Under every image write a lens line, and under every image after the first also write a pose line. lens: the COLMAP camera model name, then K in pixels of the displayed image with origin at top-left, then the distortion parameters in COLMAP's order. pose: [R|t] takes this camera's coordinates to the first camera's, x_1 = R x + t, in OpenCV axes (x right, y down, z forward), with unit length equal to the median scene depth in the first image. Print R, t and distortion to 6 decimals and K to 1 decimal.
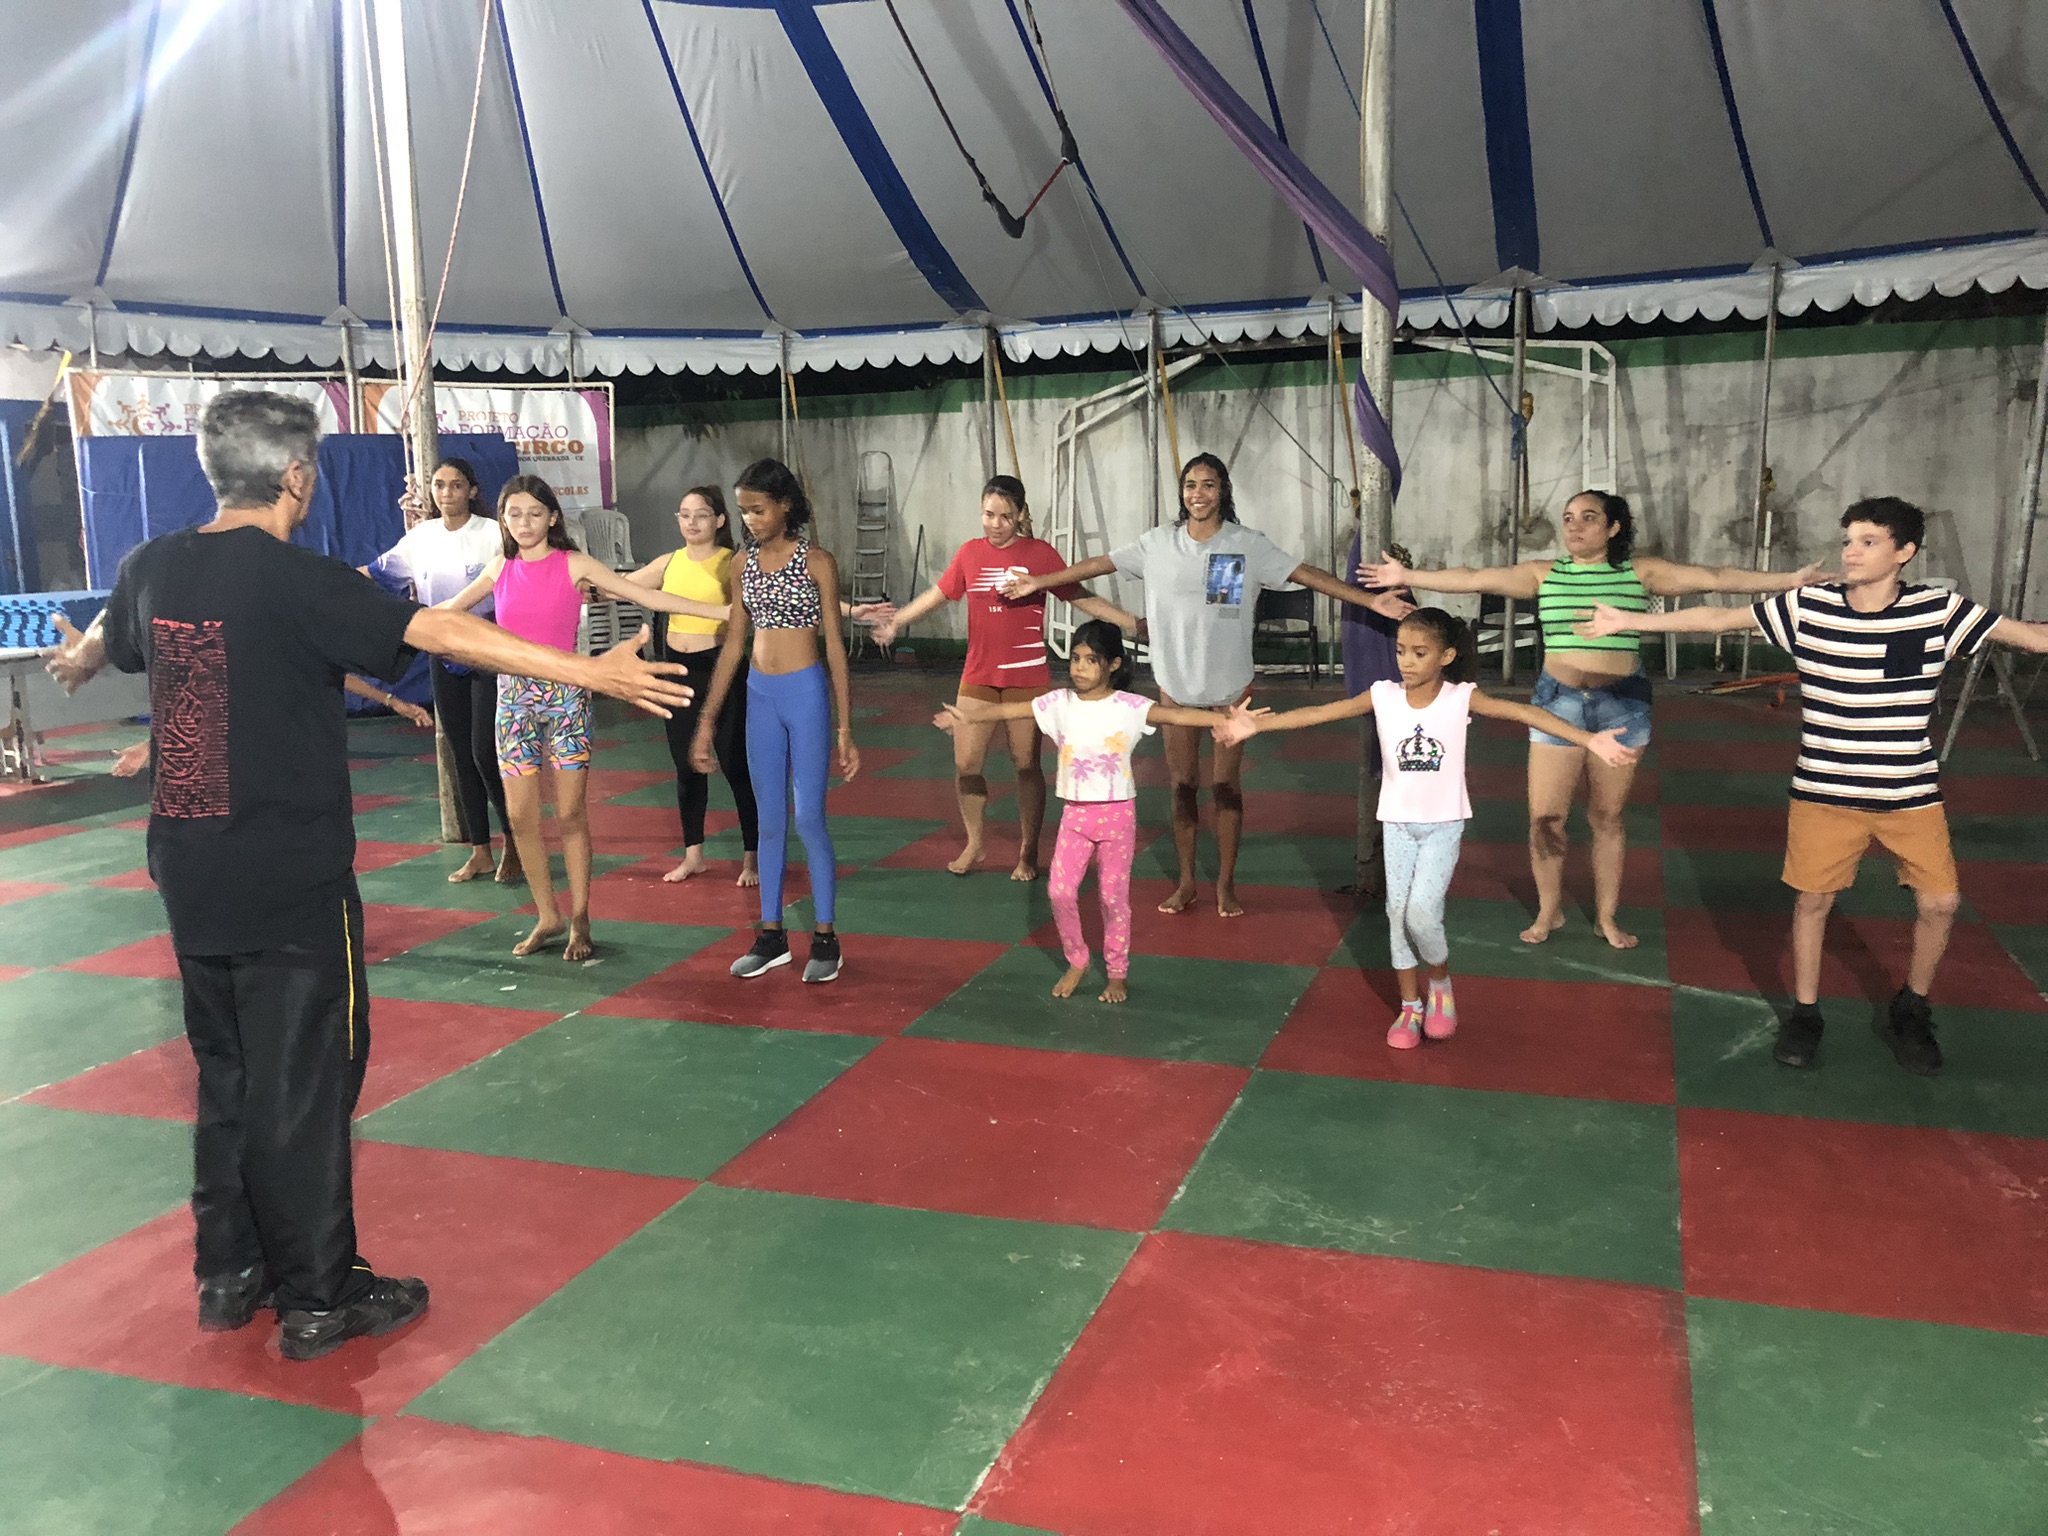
lens RADIAL K [[1680.5, 0, 1017.3], [0, 1680.5, 781.3], [0, 0, 1]] dist [0.048433, -0.058454]
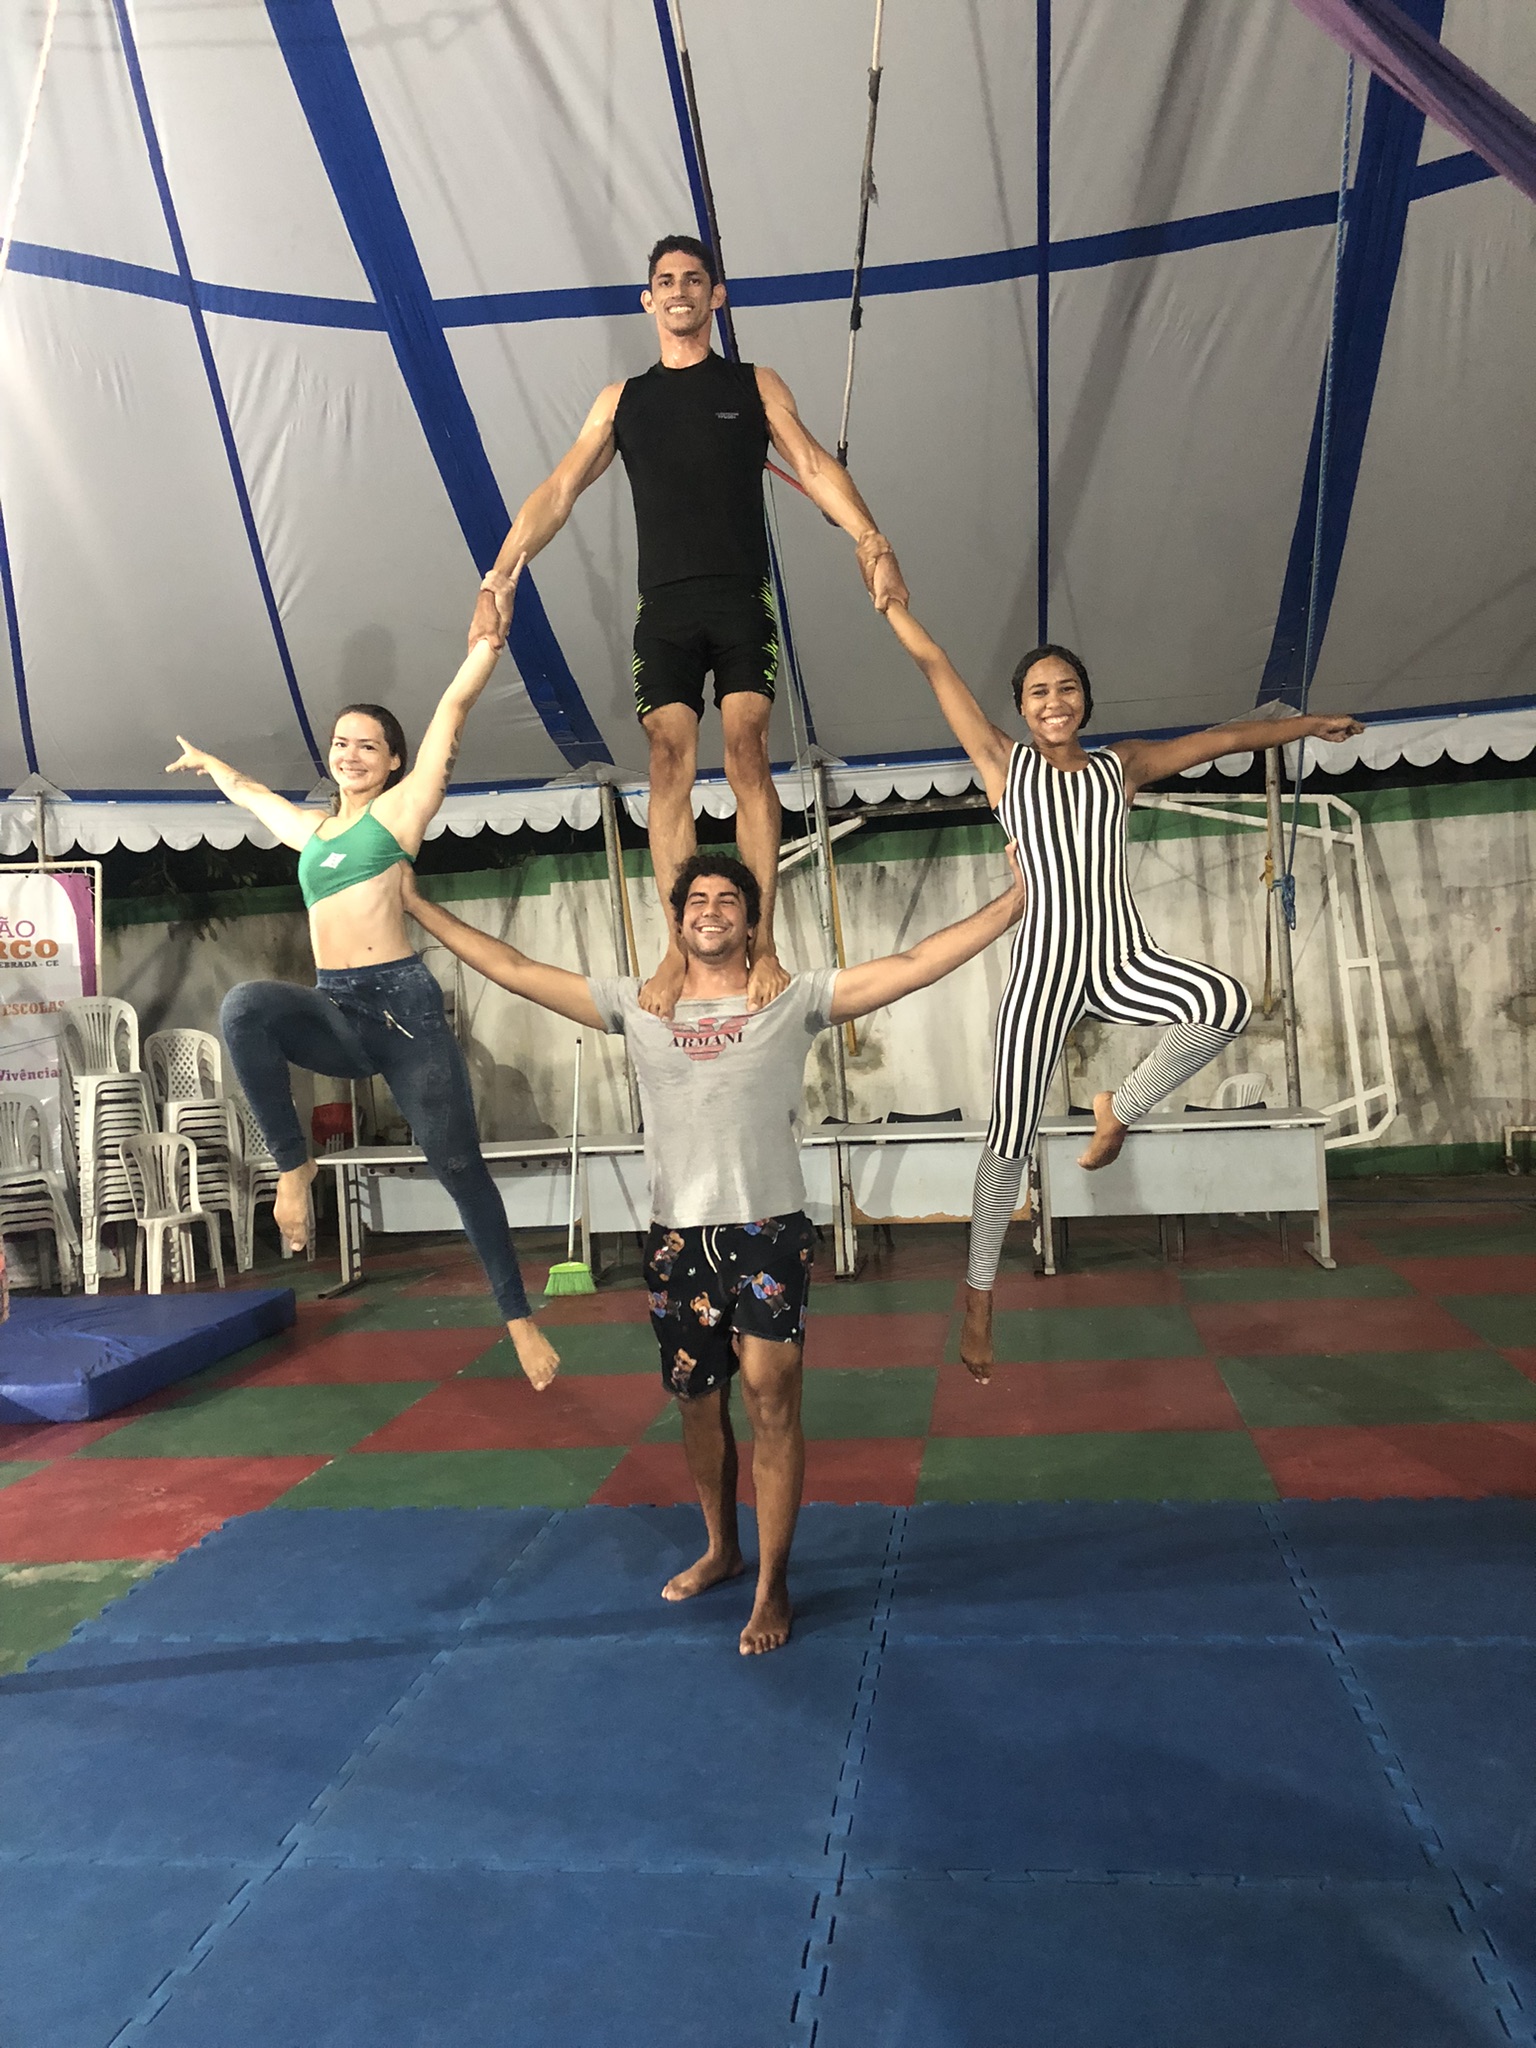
lens RADIAL K [[1680.5, 0, 783.3], [0, 1680.5, 1022.9], [0, 0, 1]] dist [0.048433, -0.058454]
pose [[0.978797, -0.036223, 0.201606, -0.101454], [0.066547, 0.987083, -0.145734, -0.040212], [-0.193723, 0.156060, 0.968564, 0.243675]]
